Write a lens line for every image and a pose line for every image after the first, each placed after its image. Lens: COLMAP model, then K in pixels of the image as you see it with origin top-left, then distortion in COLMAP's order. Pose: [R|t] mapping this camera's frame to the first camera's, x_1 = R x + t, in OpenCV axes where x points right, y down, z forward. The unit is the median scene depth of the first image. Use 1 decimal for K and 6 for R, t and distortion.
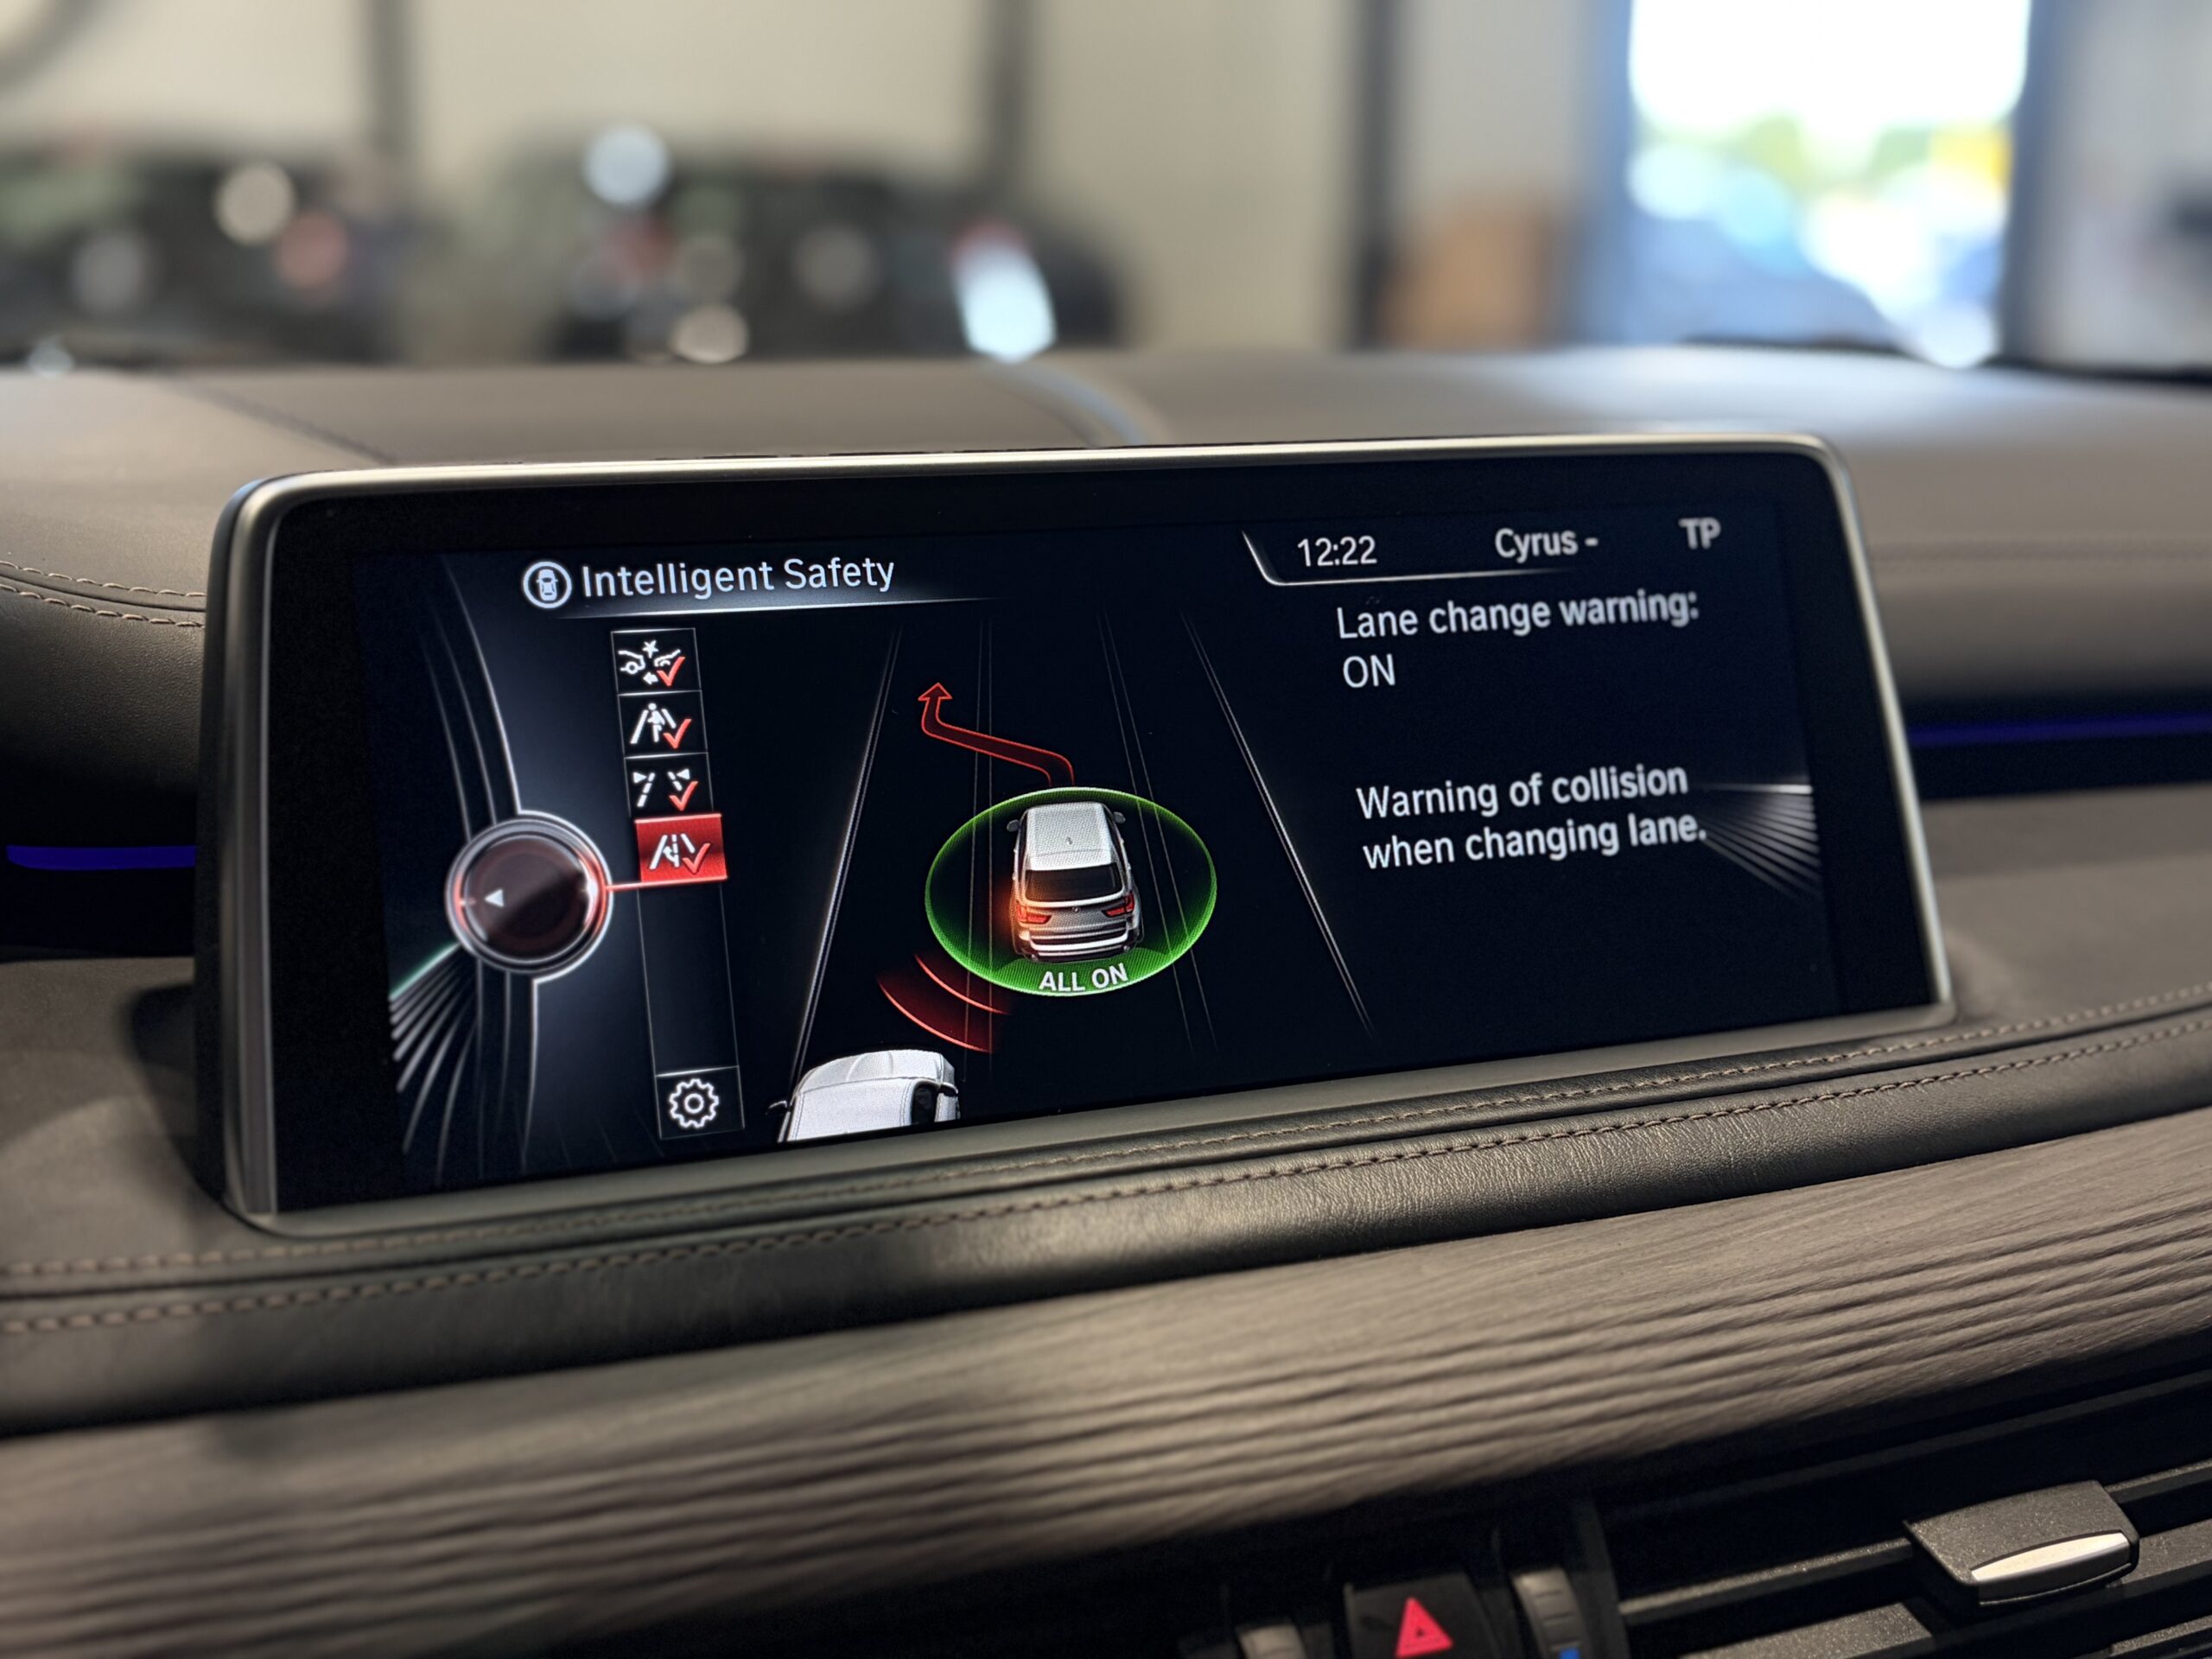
lens RADIAL K [[2490.7, 0, 1105.5], [0, 2490.7, 838.1], [0, 0, 1]] dist [0.029269, 0.000000]
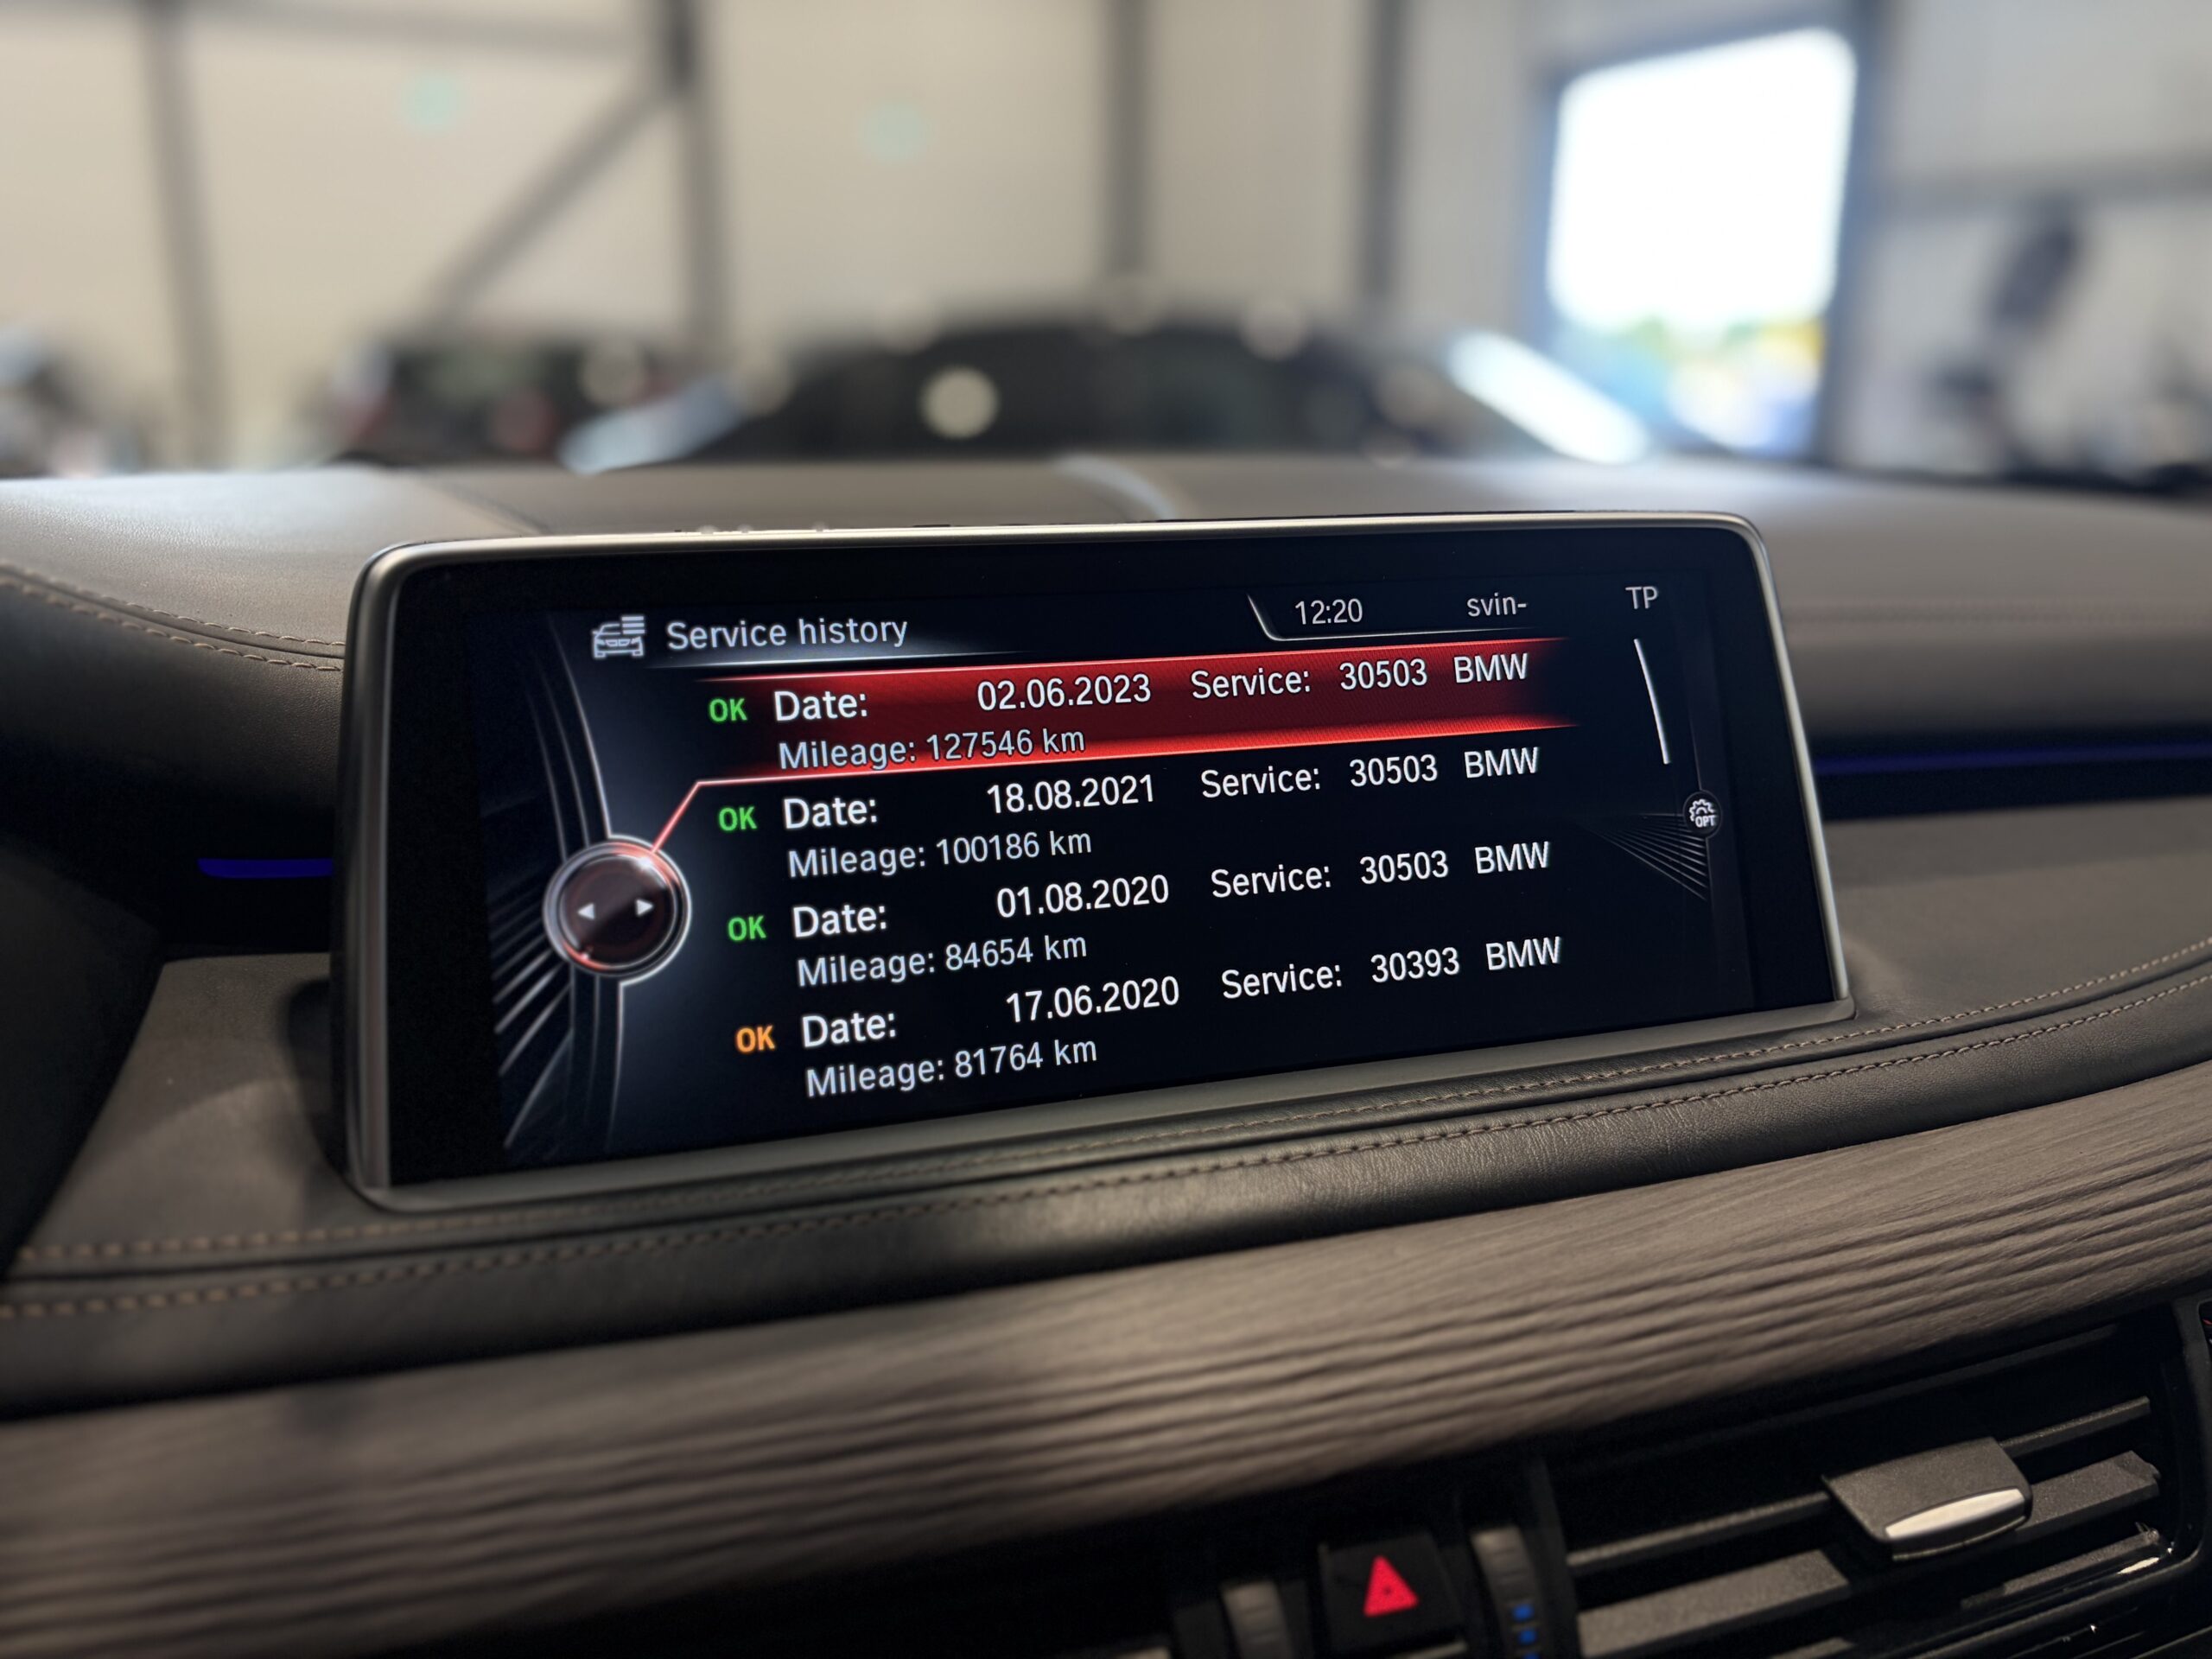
lens RADIAL K [[1682.6, 0, 1103.4], [0, 1682.6, 839.4], [0, 0, 1]] dist [0.001622, 0.014653]
pose [[0.998784, 0.010257, -0.048221, 0.029718], [-0.009272, 0.999744, 0.020619, -0.027150], [0.048420, -0.020147, 0.998624, 0.235323]]
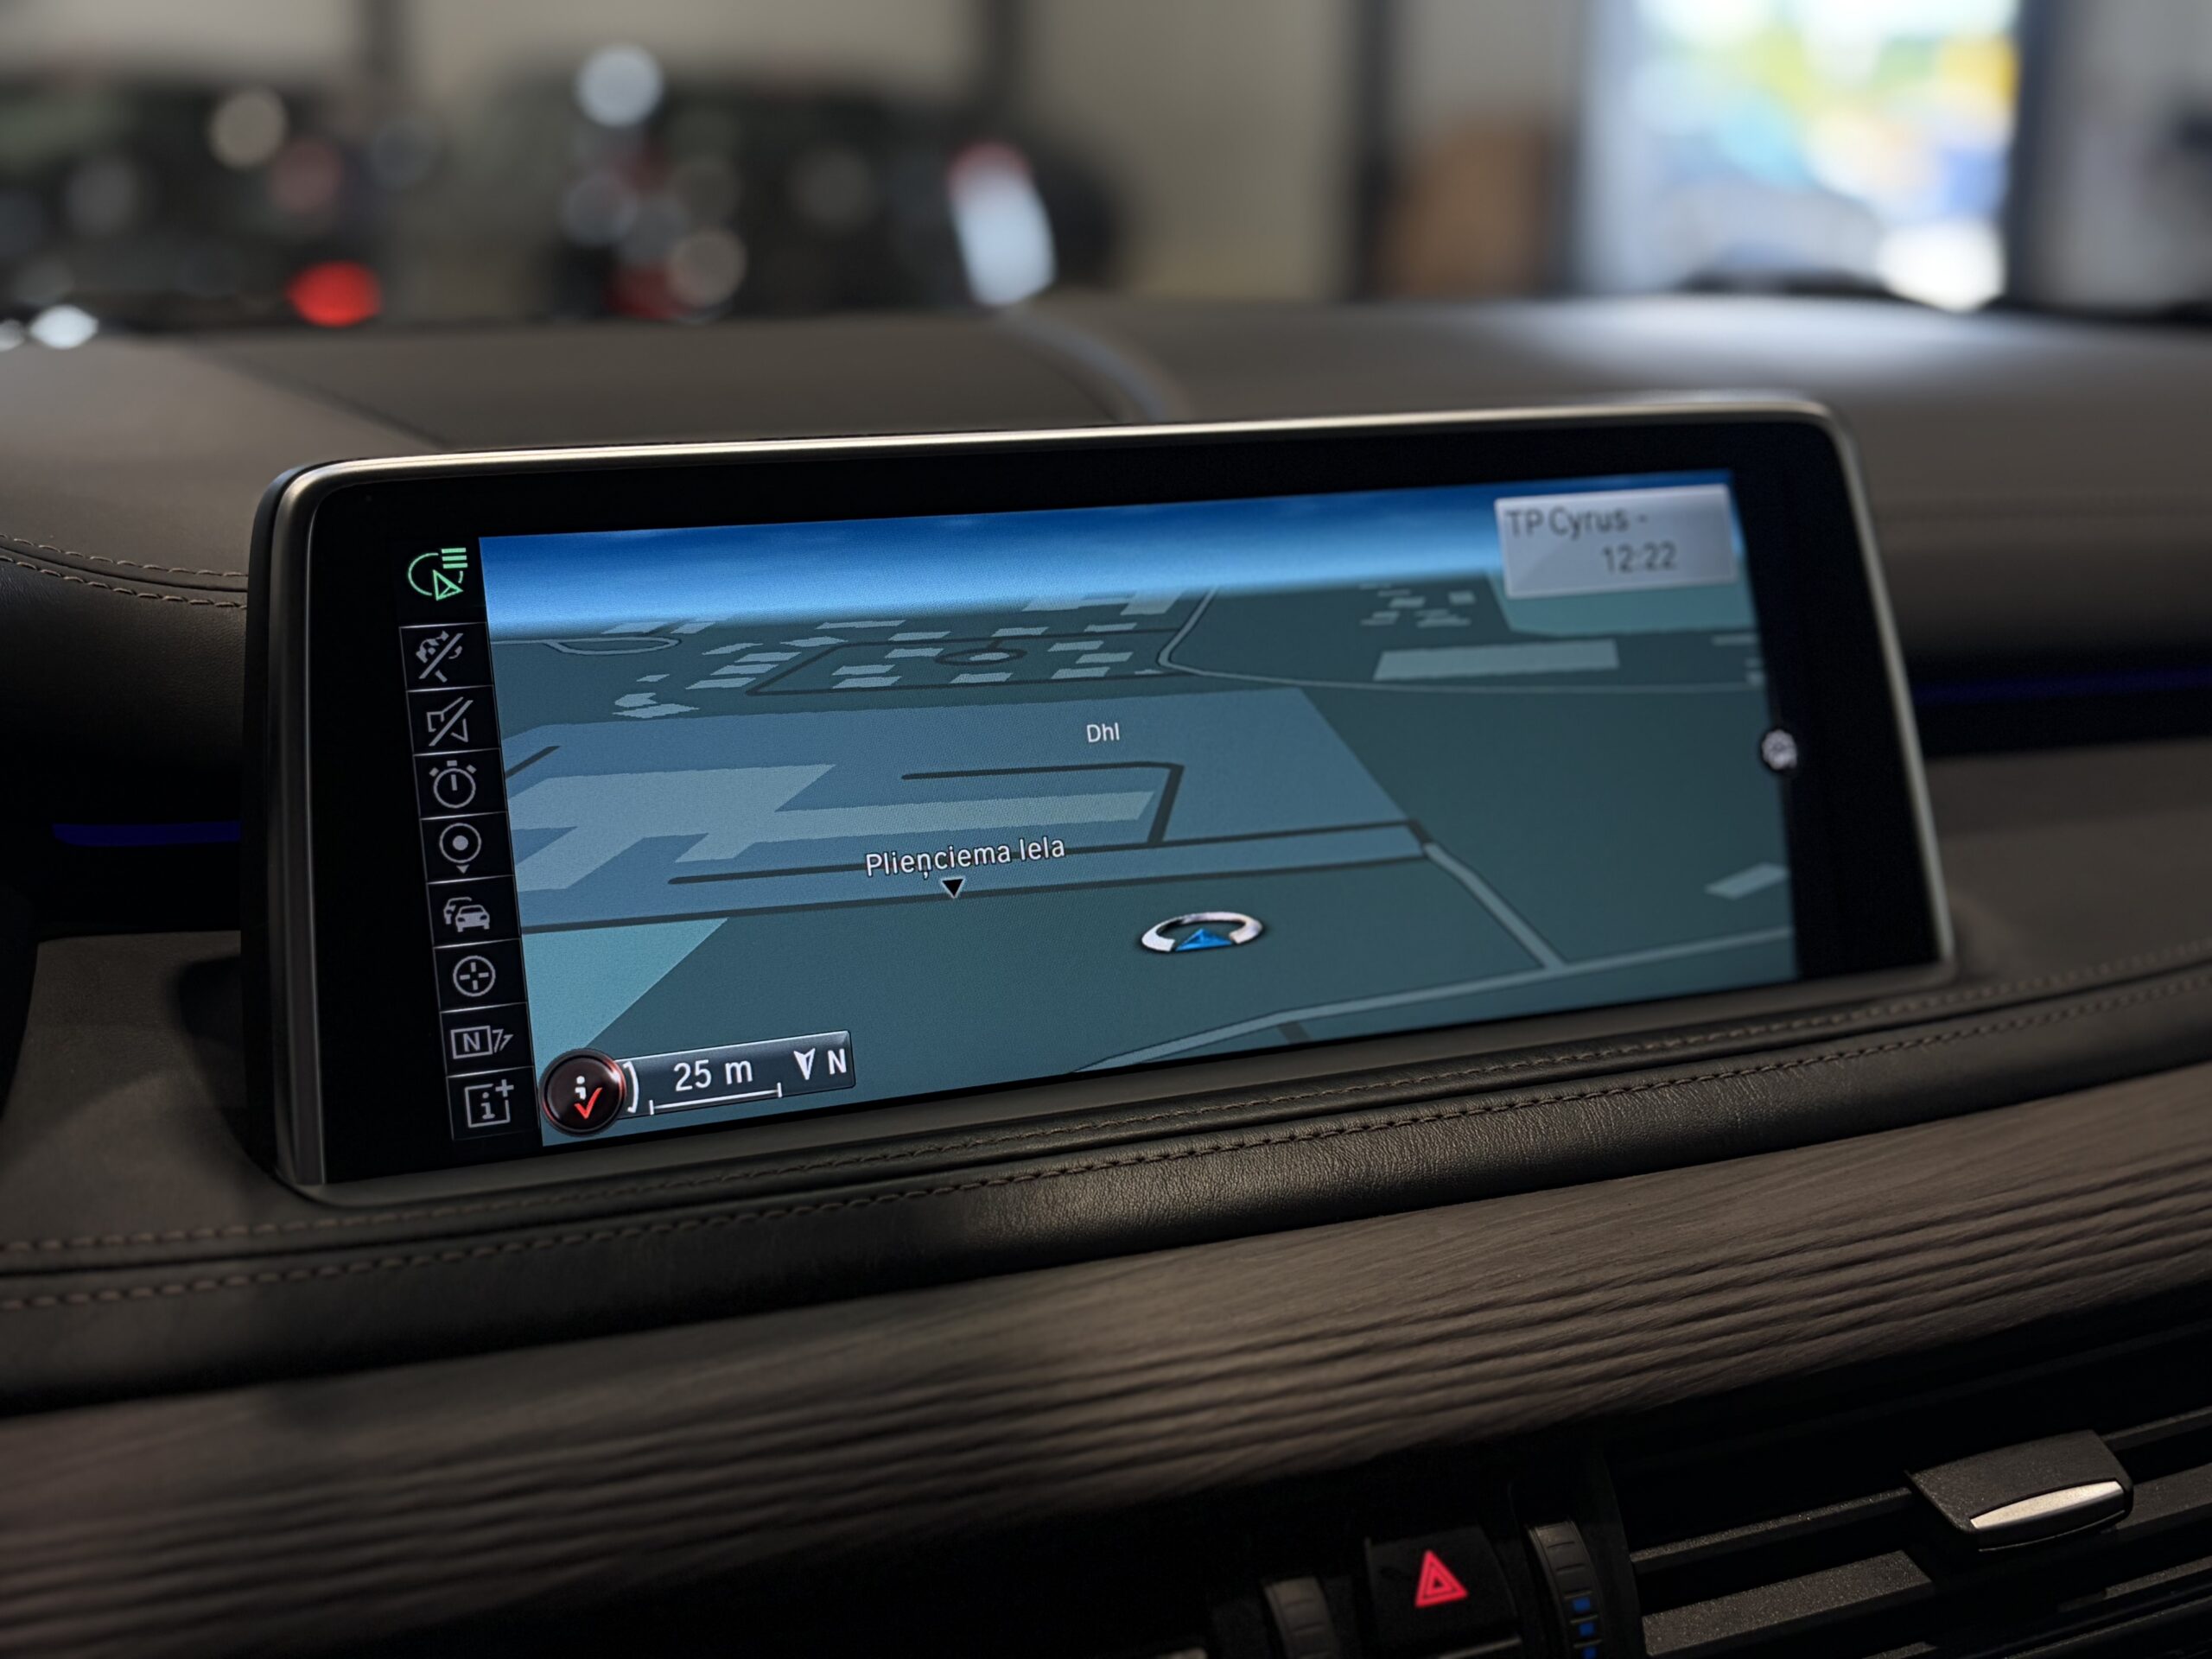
lens RADIAL K [[2490.7, 0, 1102.5], [0, 2490.7, 834.0], [0, 0, 1]] dist [0.029269, 0.000000]
pose [[0.999988, -0.004734, -0.001205, -0.009225], [0.004767, 0.999569, 0.028970, -0.020937], [0.001067, -0.028975, 0.999580, -0.023171]]
